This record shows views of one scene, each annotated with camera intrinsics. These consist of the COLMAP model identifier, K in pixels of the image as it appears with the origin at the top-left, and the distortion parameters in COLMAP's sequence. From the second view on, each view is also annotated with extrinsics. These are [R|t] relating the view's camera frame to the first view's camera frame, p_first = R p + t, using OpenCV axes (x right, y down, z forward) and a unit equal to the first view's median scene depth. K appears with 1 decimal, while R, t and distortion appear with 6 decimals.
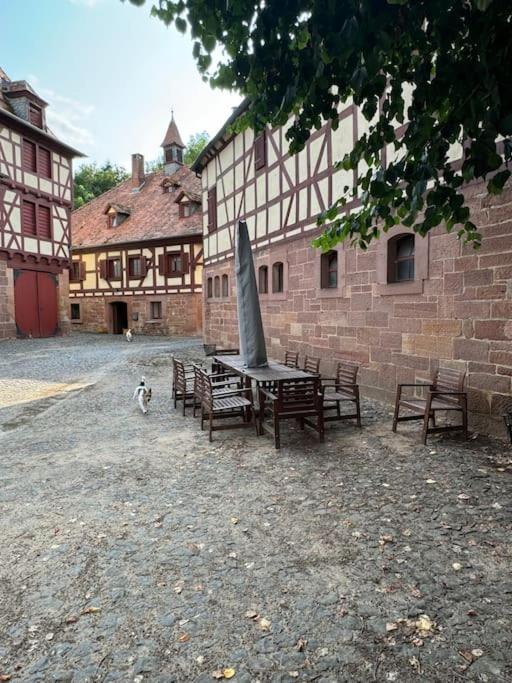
lens RADIAL K [[427.7, 0, 256.0], [0, 427.7, 341.5], [0, 0, 1]] dist [-0.001300, 0.002911]
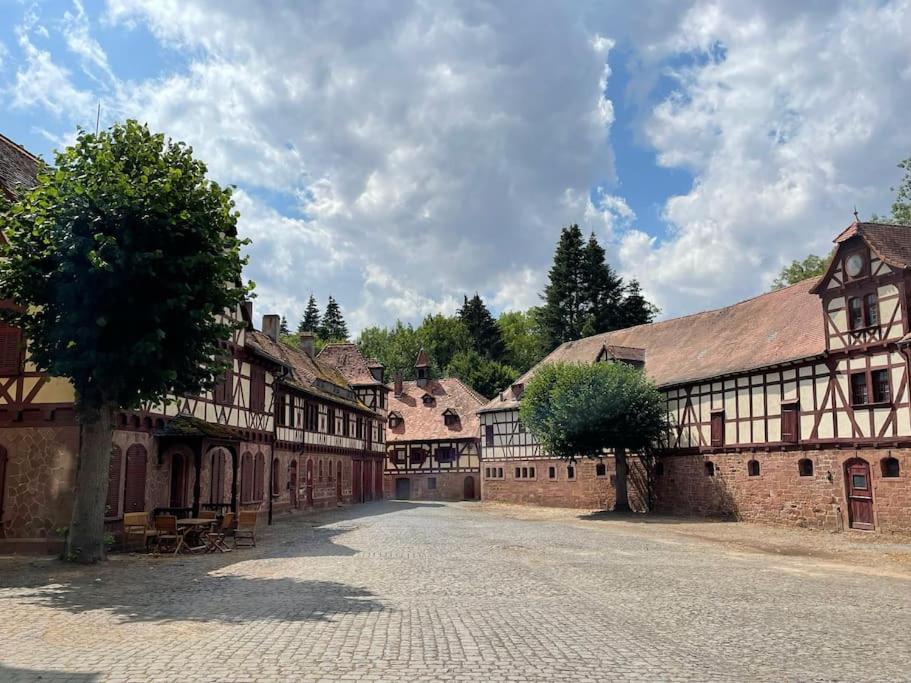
lens RADIAL K [[686.4, 0, 455.5], [0, 686.4, 341.5], [0, 0, 1]] dist [0.043140, 0.000355]
pose [[0.994467, 0.014761, 0.104009, -1.283807], [0.013285, 0.964459, -0.263899, 0.283036], [-0.104207, 0.263820, 0.958926, -4.842172]]
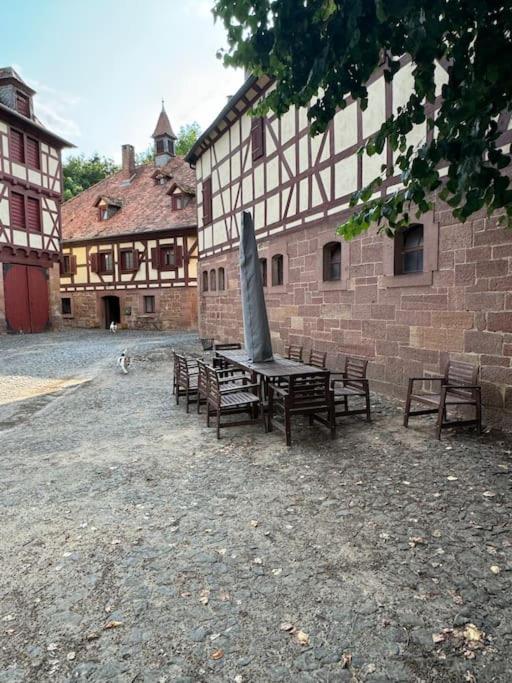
lens RADIAL K [[428.9, 0, 256.0], [0, 428.9, 341.5], [0, 0, 1]] dist [0.001250, 0.000556]
pose [[0.999769, -0.006831, 0.020378, -0.026038], [0.006547, 0.999881, 0.013974, 0.000080], [-0.020471, -0.013838, 0.999695, 0.019842]]
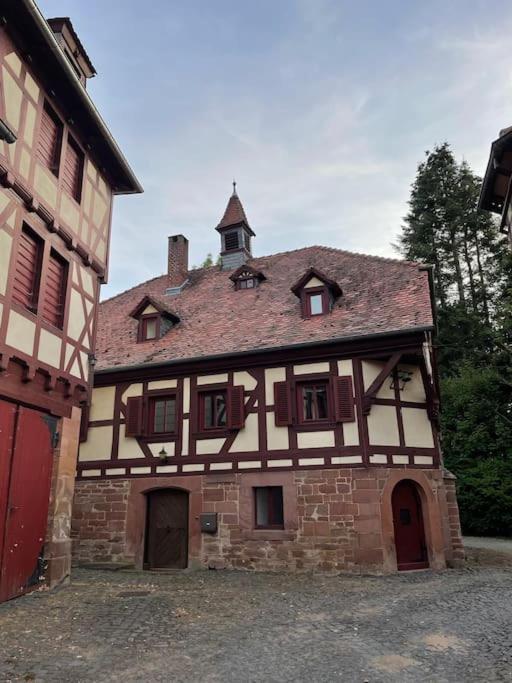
lens RADIAL K [[514.6, 0, 256.0], [0, 514.6, 341.5], [0, 0, 1]] dist [0.043140, 0.000355]
pose [[0.994955, 0.021555, 0.097975, -0.919913], [0.015611, 0.931478, -0.363461, -0.122714], [-0.099096, 0.363157, 0.926443, 1.406226]]
